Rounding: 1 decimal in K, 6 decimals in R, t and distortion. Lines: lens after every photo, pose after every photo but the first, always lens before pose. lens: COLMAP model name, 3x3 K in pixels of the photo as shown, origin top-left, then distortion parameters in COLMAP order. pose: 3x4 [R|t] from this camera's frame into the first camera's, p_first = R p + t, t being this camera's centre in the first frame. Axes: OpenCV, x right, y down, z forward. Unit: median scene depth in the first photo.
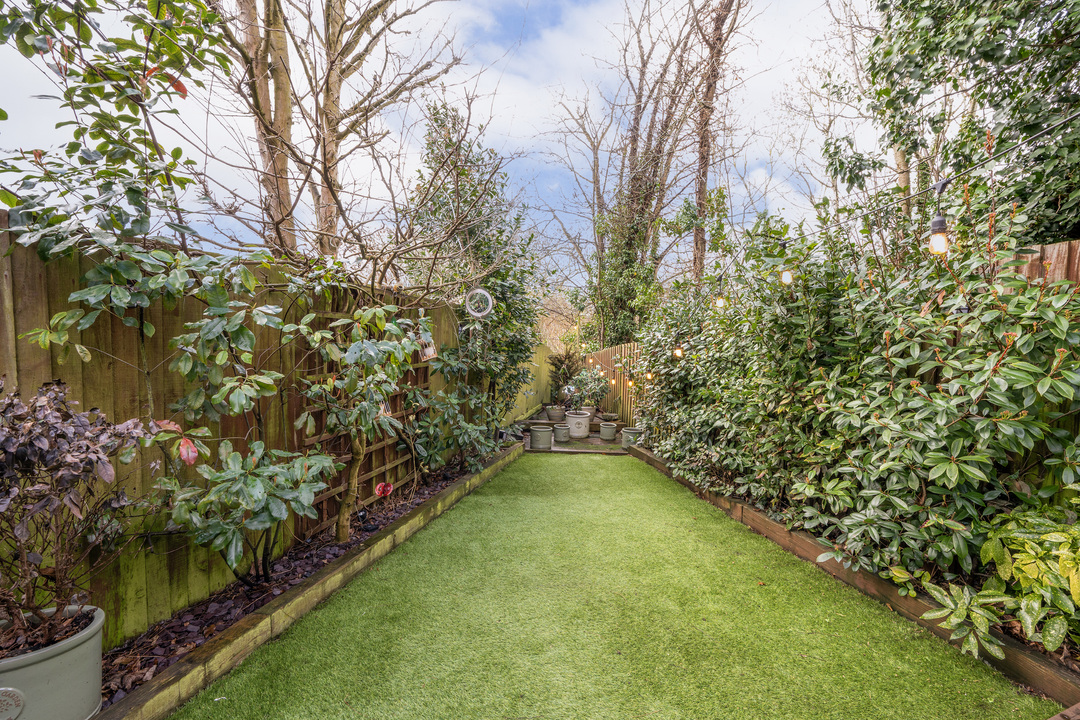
lens RADIAL K [[480.3, 0, 535.5], [0, 480.3, 362.9], [0, 0, 1]] dist [-0.004836, -0.000139]
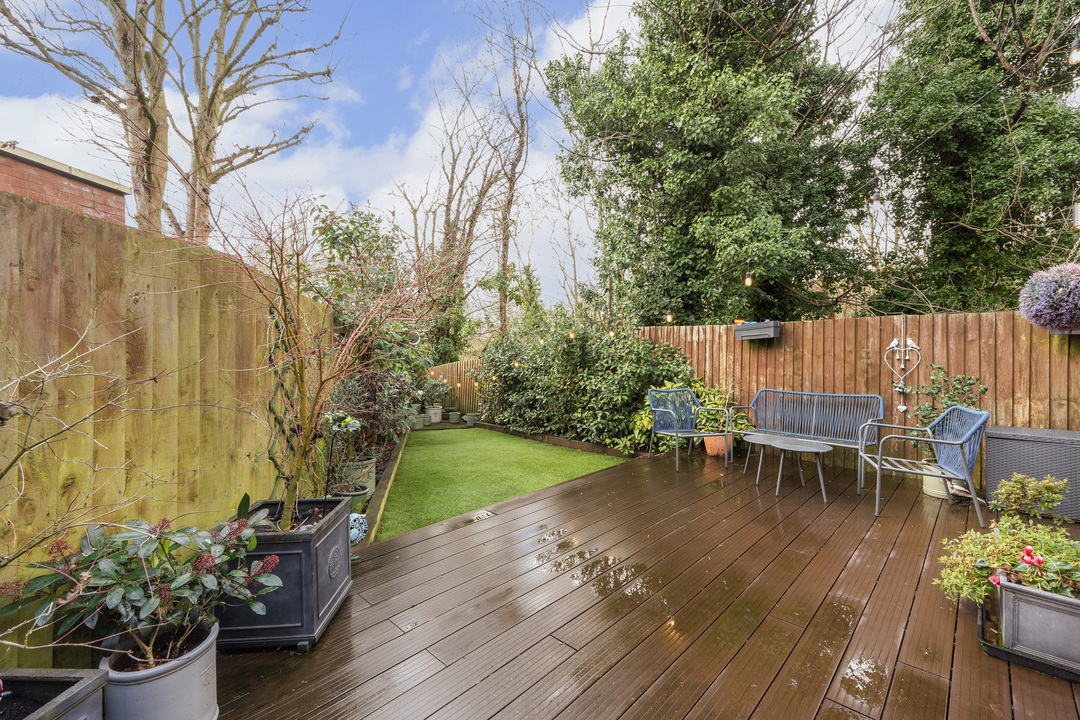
lens RADIAL K [[459.1, 0, 536.3], [0, 459.1, 351.7], [0, 0, 1]] dist [0.004808, 0.000427]
pose [[0.880963, 0.013497, 0.472993, -0.674994], [0.017393, 0.997994, -0.060873, 0.055958], [-0.472866, 0.061853, 0.878961, -0.910152]]
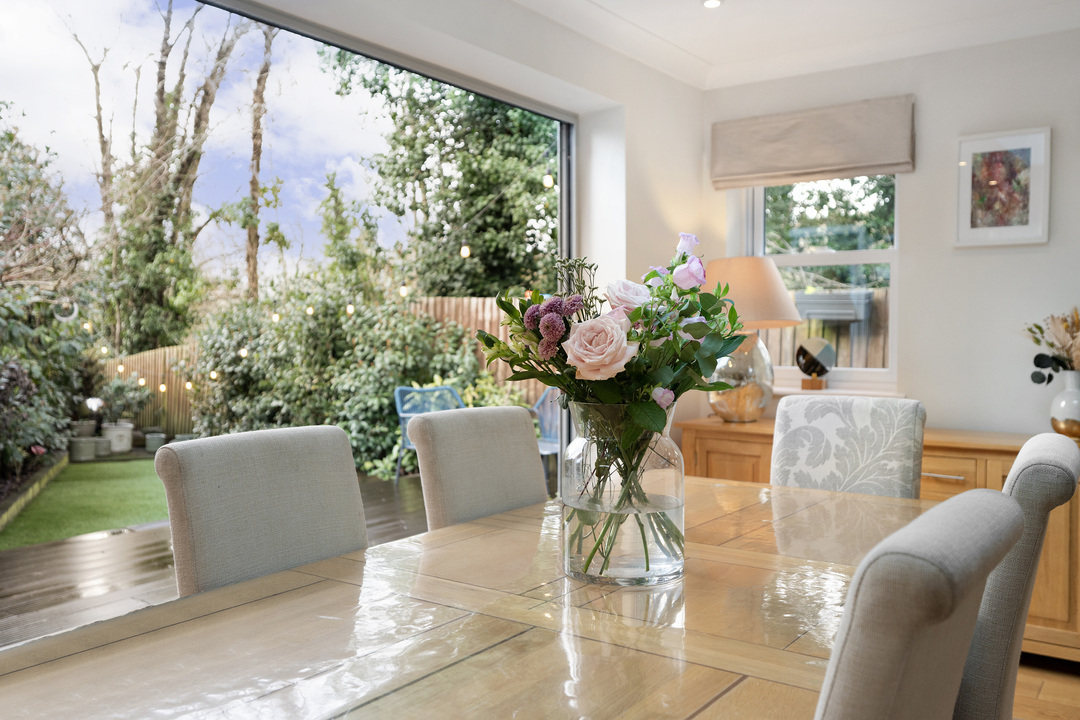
lens RADIAL K [[920.6, 0, 545.8], [0, 920.6, 358.1], [0, 0, 1]] dist [0.017444, 0.014347]
pose [[0.795727, 0.003627, 0.605645, -0.686170], [0.018712, 0.999357, -0.030570, 0.104462], [-0.605367, 0.035659, 0.795148, -1.795381]]
